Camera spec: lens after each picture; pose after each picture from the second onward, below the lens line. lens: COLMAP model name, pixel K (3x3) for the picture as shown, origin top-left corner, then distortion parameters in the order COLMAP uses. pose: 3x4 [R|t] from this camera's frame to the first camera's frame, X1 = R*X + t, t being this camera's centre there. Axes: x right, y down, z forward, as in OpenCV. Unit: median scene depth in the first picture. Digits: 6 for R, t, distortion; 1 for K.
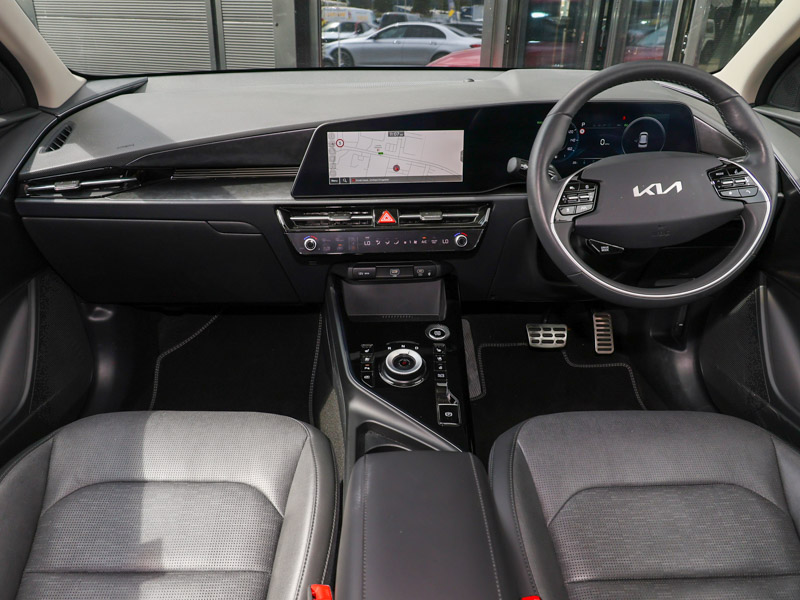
lens RADIAL K [[623.9, 0, 401.1], [0, 623.9, 288.7], [0, 0, 1]] dist [0.010410, 0.007804]
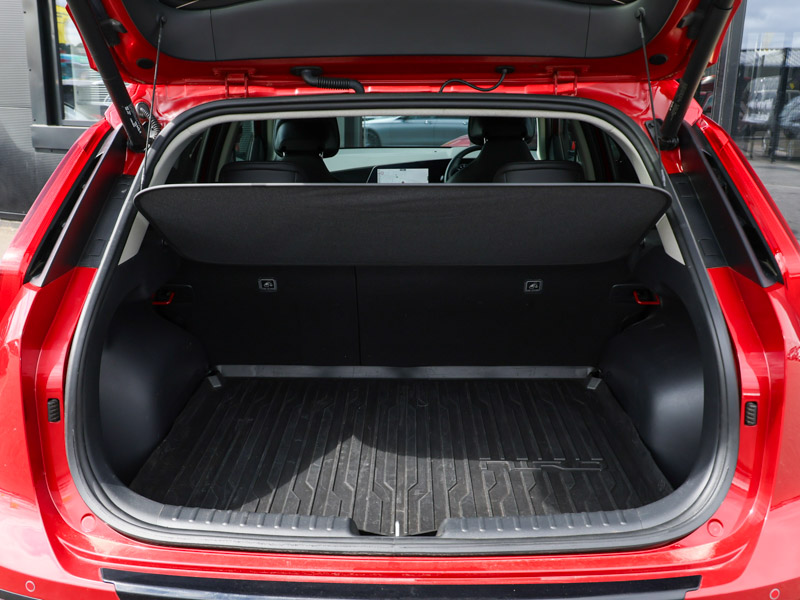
lens RADIAL K [[1150.9, 0, 400.0], [0, 1150.9, 300.0], [0, 0, 1]] dist [0.000327, 0.001080]
pose [[0.998768, 0.007502, -0.049060, 0.226391], [-0.017630, 0.977668, -0.209417, 1.332547], [0.046393, 0.210024, 0.976595, -3.706133]]
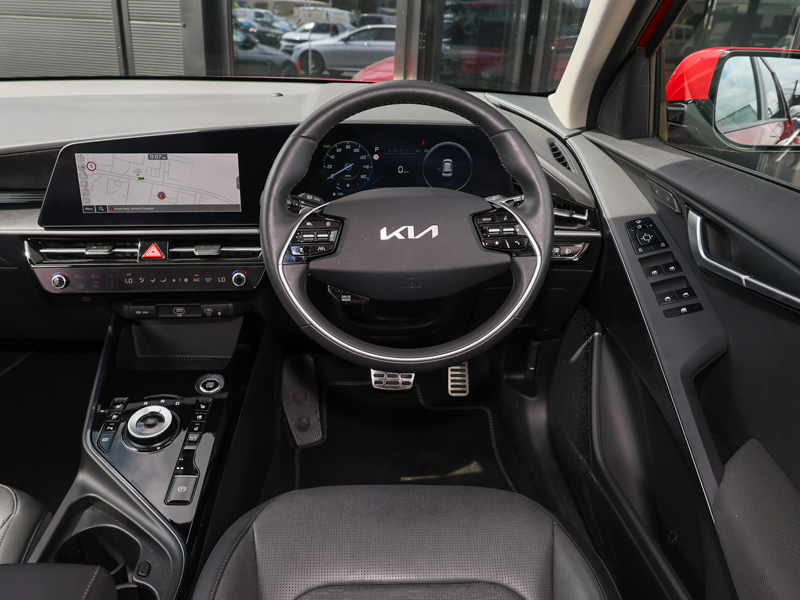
lens RADIAL K [[623.9, 0, 401.1], [0, 623.9, 288.7], [0, 0, 1]] dist [0.010410, 0.007804]
pose [[0.999863, 0.016486, -0.001610, 0.334271], [-0.016489, 0.999862, -0.001868, -0.067882], [0.001579, 0.001894, 0.999997, 0.130322]]
